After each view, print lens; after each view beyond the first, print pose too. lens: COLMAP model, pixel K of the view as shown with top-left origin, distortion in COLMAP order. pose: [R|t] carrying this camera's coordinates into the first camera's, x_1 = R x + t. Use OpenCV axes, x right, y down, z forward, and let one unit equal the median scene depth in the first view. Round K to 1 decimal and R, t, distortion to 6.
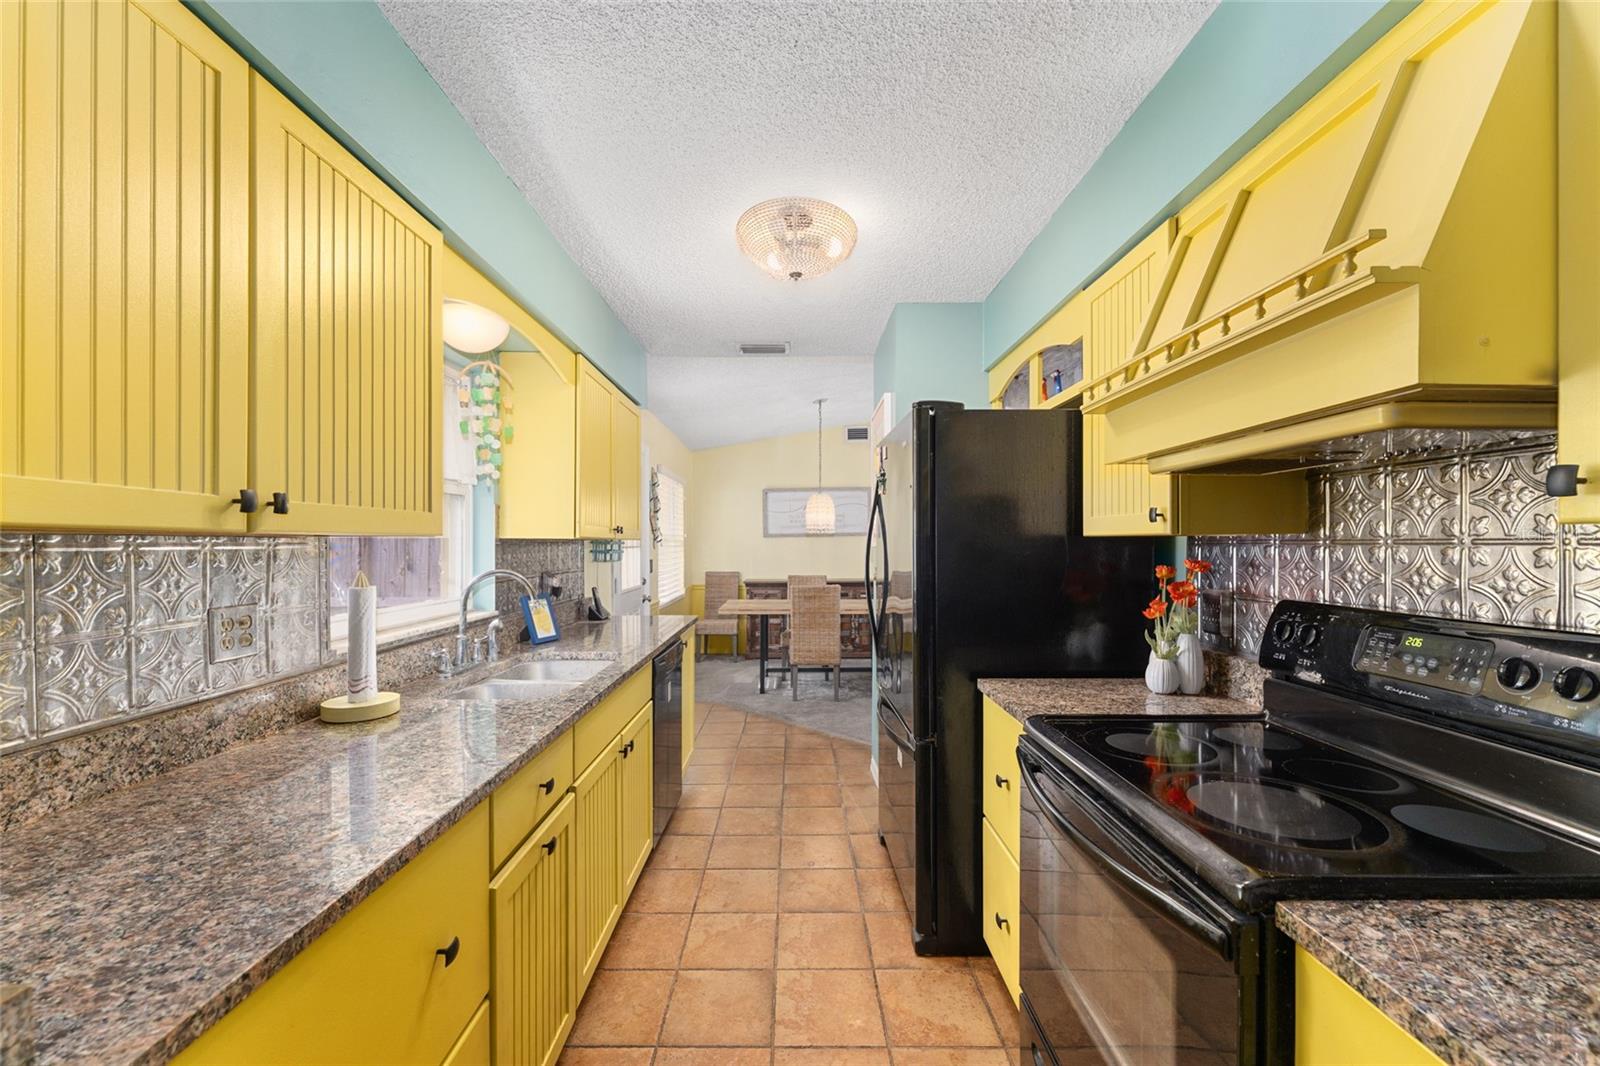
lens RADIAL K [[642.3, 0, 798.6], [0, 642.3, 541.2], [0, 0, 1]] dist [0.003725, 0.000438]
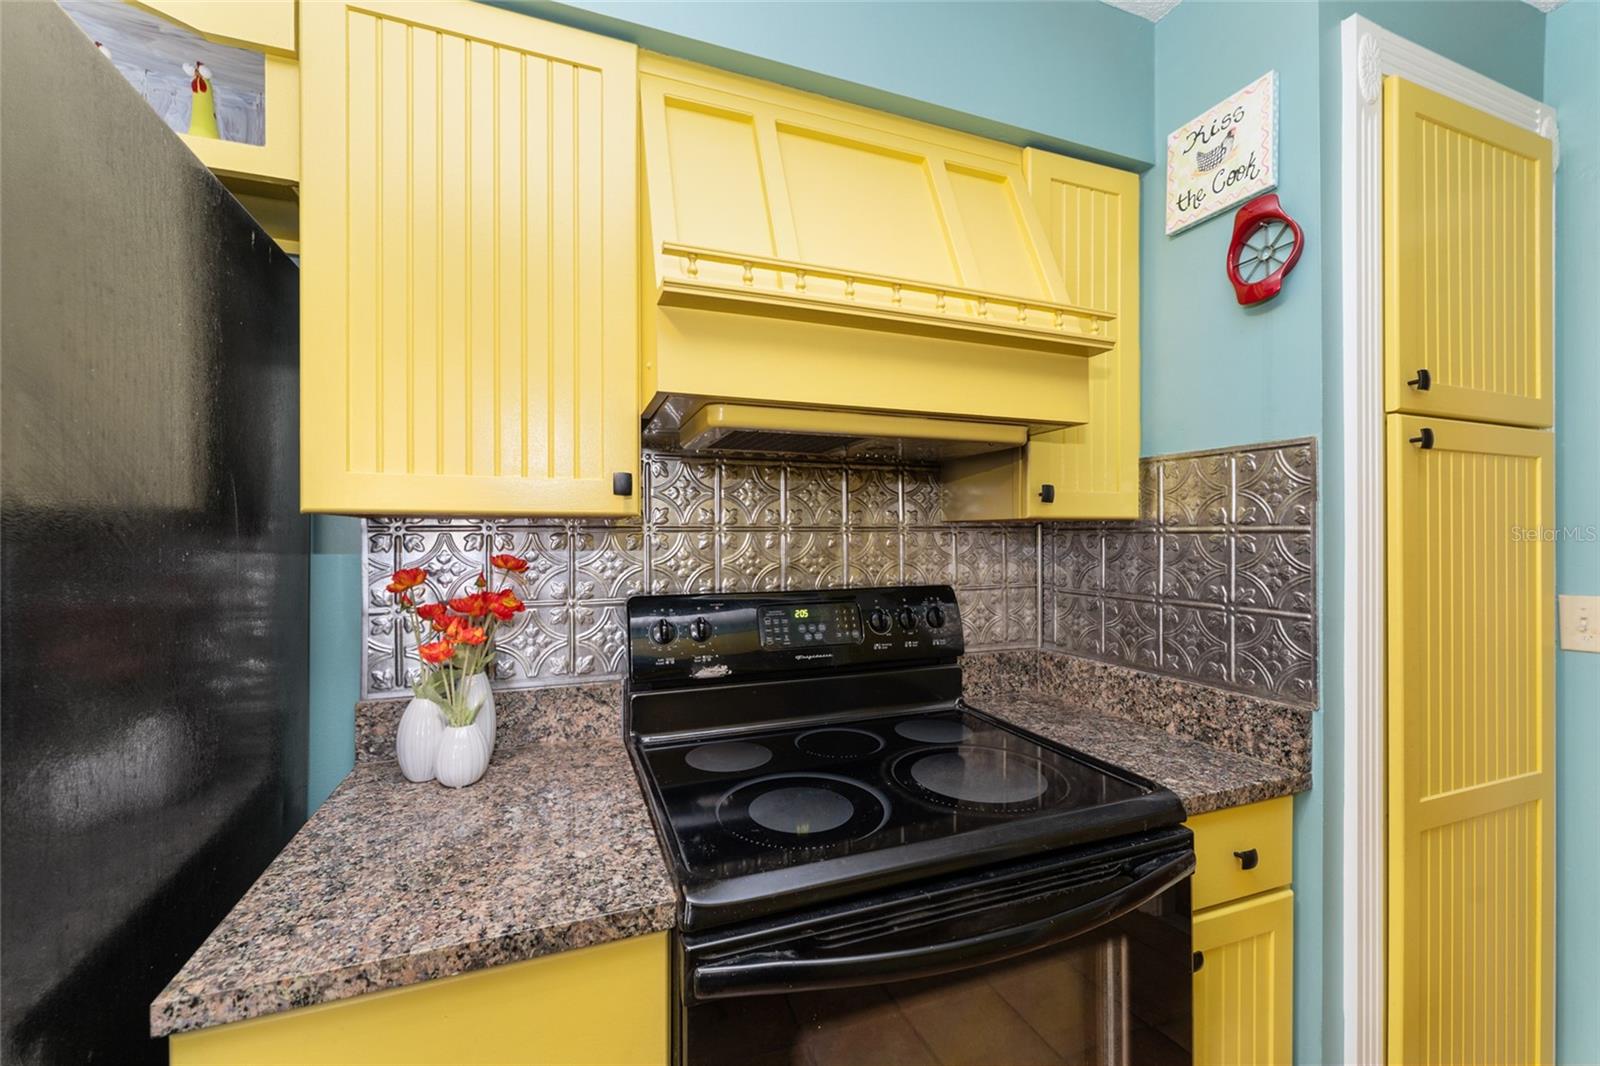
lens RADIAL K [[642.3, 0, 798.8], [0, 642.3, 535.3], [0, 0, 1]] dist [0.003725, 0.000438]
pose [[-0.346193, 0.001453, 0.938162, -0.139919], [-0.001942, 0.999996, -0.002266, 0.015498], [-0.938161, -0.002607, -0.346188, 1.354175]]
